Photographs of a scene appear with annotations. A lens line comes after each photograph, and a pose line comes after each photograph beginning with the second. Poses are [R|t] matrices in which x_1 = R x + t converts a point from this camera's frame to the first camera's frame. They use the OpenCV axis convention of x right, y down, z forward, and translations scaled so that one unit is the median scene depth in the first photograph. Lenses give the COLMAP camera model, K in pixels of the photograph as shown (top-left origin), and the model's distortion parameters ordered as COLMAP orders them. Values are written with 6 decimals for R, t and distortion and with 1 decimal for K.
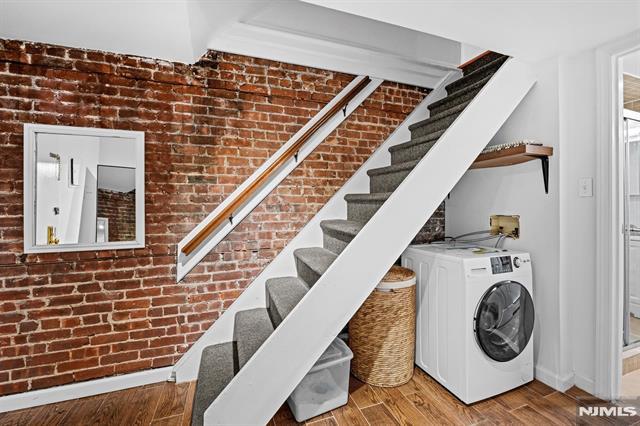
lens RADIAL K [[260.2, 0, 328.2], [0, 260.2, 215.8], [0, 0, 1]] dist [-0.002417, -0.003026]
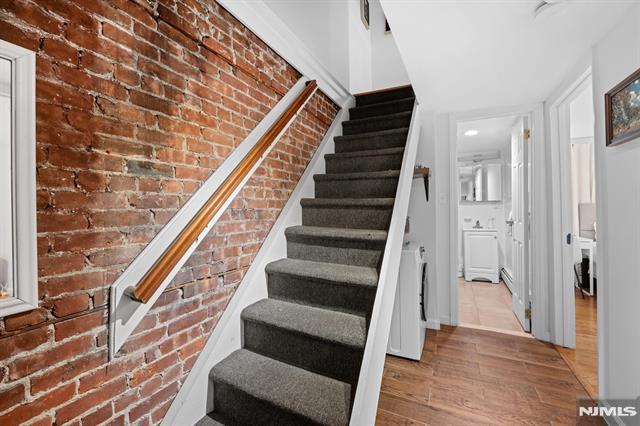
lens RADIAL K [[260.2, 0, 328.2], [0, 260.2, 215.8], [0, 0, 1]] dist [-0.002417, -0.003026]
pose [[0.720614, -0.018649, 0.693085, -0.586091], [0.020902, 0.999768, 0.005168, -0.027109], [-0.693021, 0.010763, 0.720837, 0.290105]]
